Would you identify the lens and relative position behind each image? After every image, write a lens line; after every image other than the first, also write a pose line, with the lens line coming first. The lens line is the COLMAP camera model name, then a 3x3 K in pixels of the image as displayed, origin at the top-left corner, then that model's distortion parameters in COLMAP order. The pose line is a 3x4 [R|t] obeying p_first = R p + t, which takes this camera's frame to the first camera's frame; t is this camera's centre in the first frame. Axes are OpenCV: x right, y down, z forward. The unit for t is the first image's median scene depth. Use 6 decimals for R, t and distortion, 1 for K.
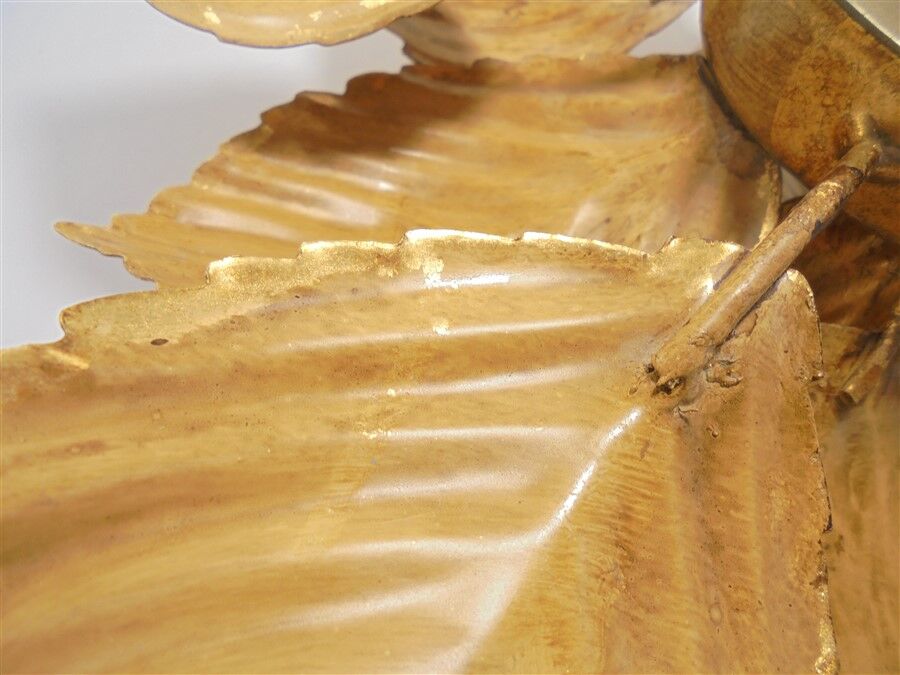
lens RADIAL K [[682.8, 0, 449.5], [0, 682.8, 337.1], [0, 0, 1]] dist [-0.036050, -0.001507]
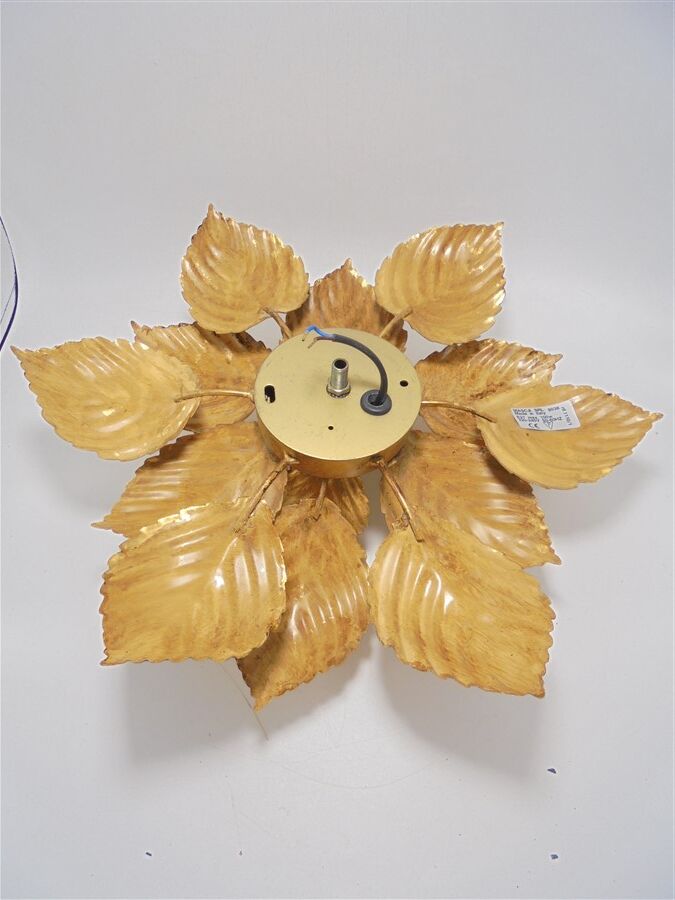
lens RADIAL K [[682.8, 0, 338.3], [0, 682.8, 451.3], [0, 0, 1]] dist [-0.036050, -0.001507]
pose [[0.970040, -0.240911, 0.031363, 0.638785], [0.242166, 0.969167, -0.045519, -0.054108], [-0.019430, 0.051751, 0.998471, -2.489228]]
